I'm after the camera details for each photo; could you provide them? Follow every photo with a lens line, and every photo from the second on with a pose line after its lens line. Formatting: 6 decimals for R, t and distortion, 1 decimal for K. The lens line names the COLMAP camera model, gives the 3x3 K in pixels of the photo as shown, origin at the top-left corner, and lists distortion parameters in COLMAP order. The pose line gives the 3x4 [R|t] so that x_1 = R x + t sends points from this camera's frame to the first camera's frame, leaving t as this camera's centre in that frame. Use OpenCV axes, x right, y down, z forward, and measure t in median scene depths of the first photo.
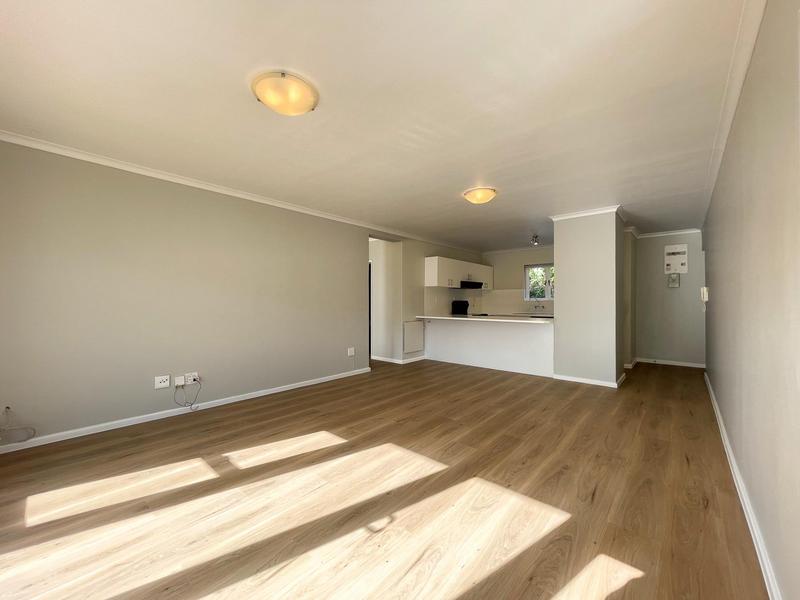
lens RADIAL K [[328.6, 0, 398.2], [0, 328.6, 300.7], [0, 0, 1]] dist [0.001721, 0.000173]
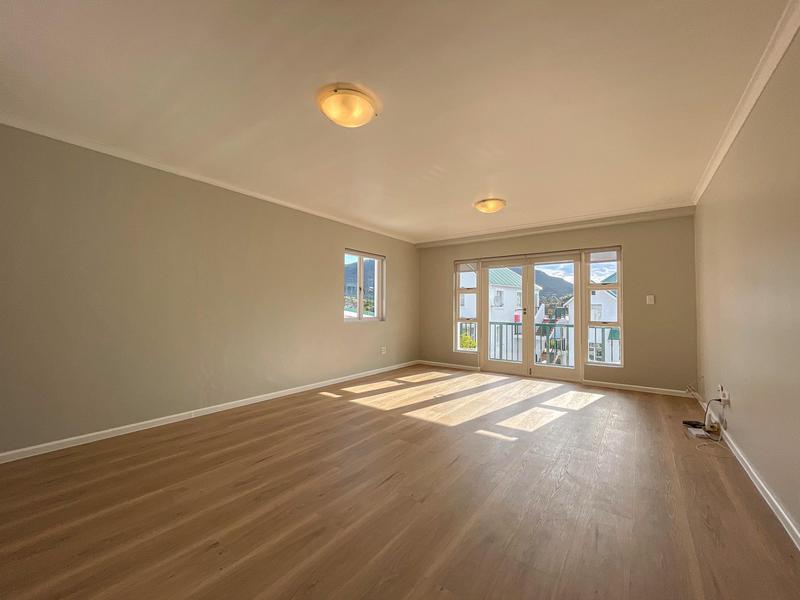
lens RADIAL K [[328.6, 0, 398.2], [0, 328.6, 300.7], [0, 0, 1]] dist [0.001721, 0.000173]
pose [[-0.996194, -0.009378, -0.086661, 0.126358], [-0.006608, 0.999460, -0.032189, 0.014889], [0.086916, -0.031494, -0.995718, 0.929481]]
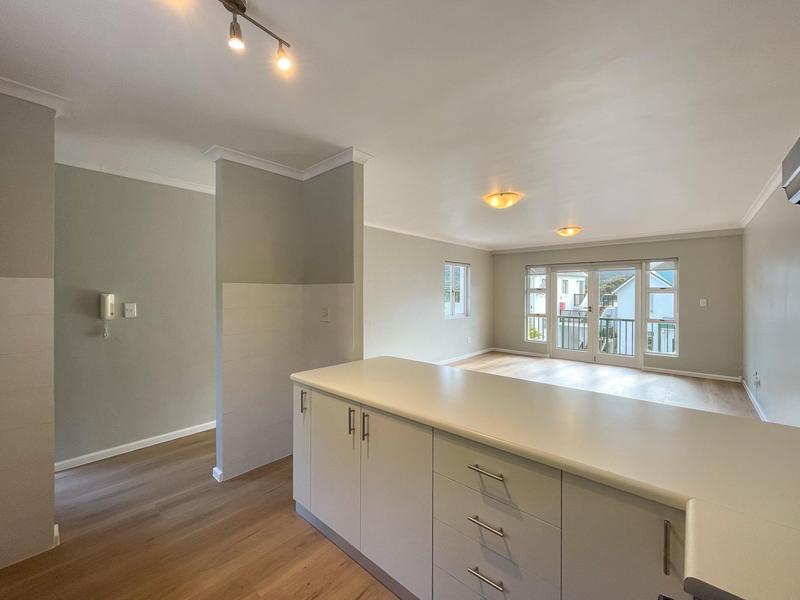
lens RADIAL K [[328.6, 0, 398.2], [0, 328.6, 300.7], [0, 0, 1]] dist [0.001721, 0.000173]
pose [[-0.999830, -0.001359, 0.018386, 0.319157], [-0.001113, 0.999910, 0.013350, -0.030052], [-0.018402, 0.013327, -0.999742, 1.162694]]
